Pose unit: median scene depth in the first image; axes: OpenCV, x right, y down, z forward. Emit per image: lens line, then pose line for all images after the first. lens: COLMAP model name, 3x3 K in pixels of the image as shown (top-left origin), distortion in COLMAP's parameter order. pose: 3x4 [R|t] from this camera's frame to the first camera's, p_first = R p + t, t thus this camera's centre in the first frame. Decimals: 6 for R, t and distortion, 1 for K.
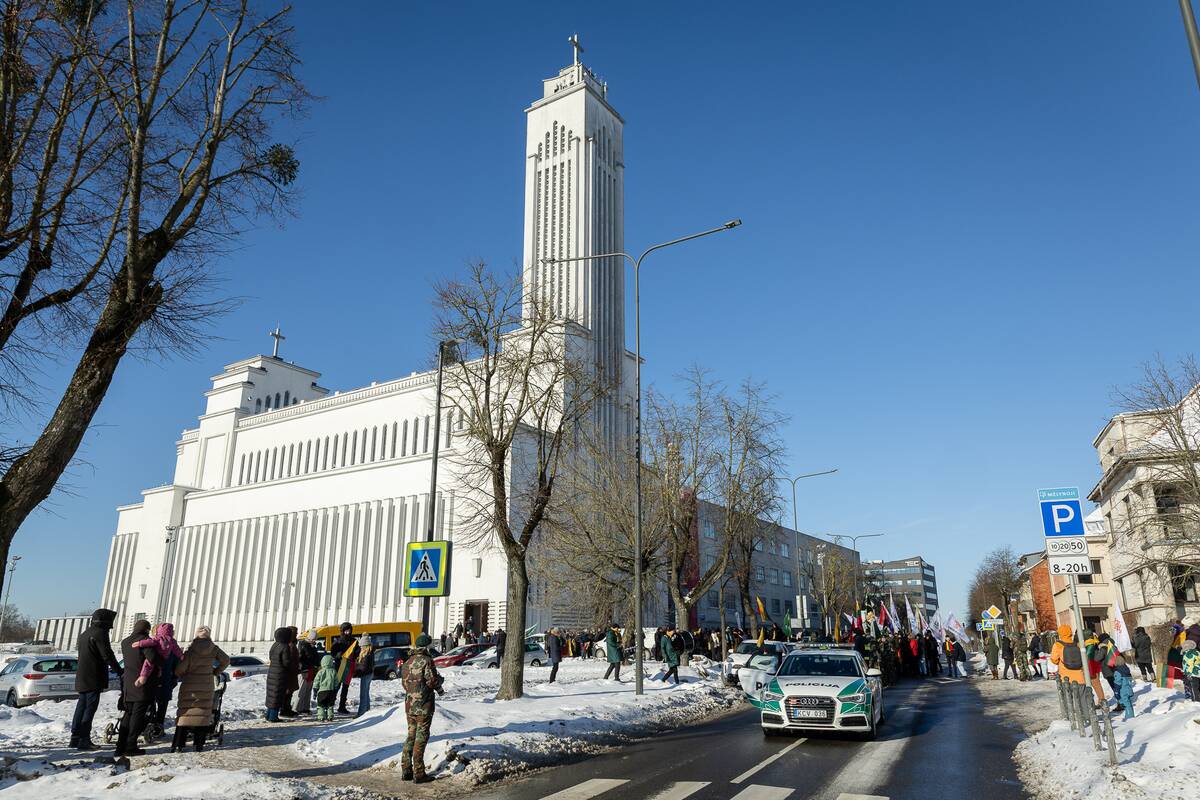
lens RADIAL K [[823.4, 0, 600.0], [0, 823.4, 400.0], [0, 0, 1]] dist [-0.000651, -0.003838]
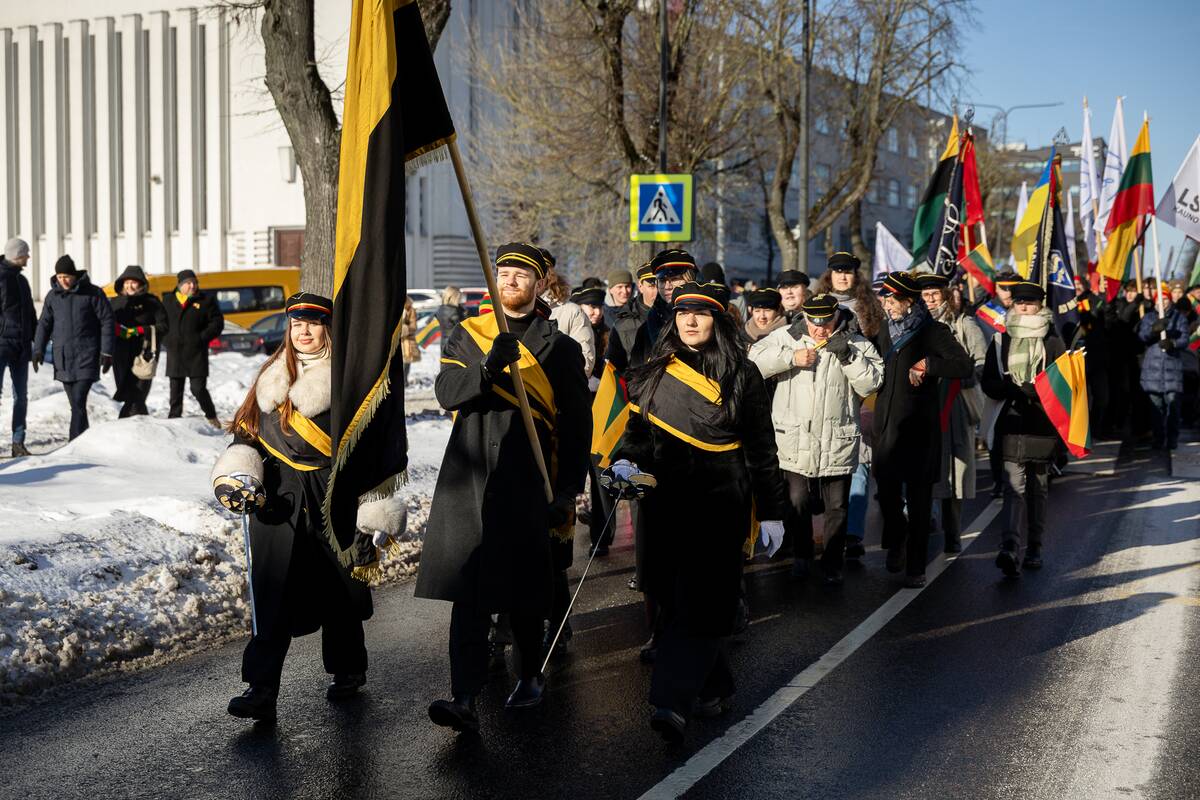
lens RADIAL K [[1913.5, 0, 600.0], [0, 1913.5, 400.0], [0, 0, 1]] dist [0.004901, -0.137018]
pose [[0.992240, -0.008399, 0.124056, -0.171933], [-0.032574, 0.945311, 0.324540, -0.074995], [-0.119997, -0.326063, 0.937701, -0.271406]]
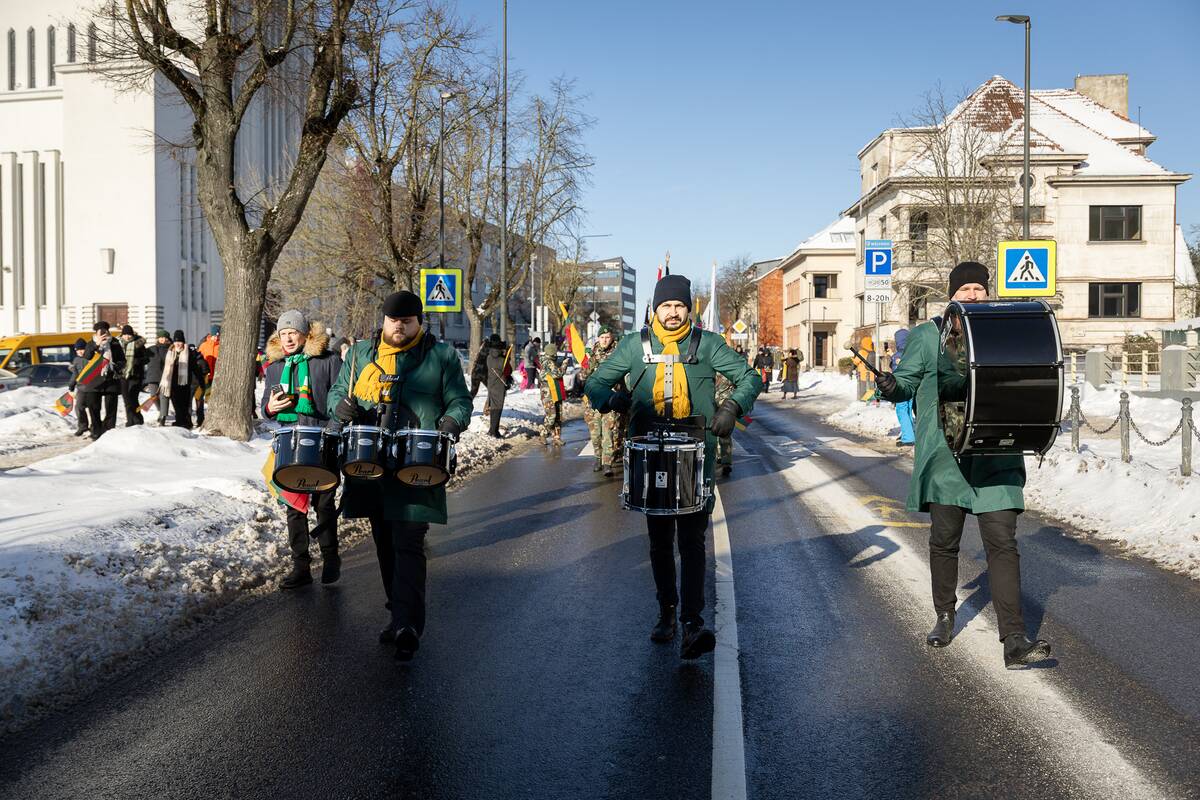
lens RADIAL K [[1211.8, 0, 600.0], [0, 1211.8, 400.0], [0, 0, 1]] dist [0.014065, 0.025660]
pose [[0.930707, -0.012702, 0.365546, -0.224583], [-0.101659, 0.951038, 0.291878, -0.066258], [-0.351355, -0.308814, 0.883846, -0.253706]]
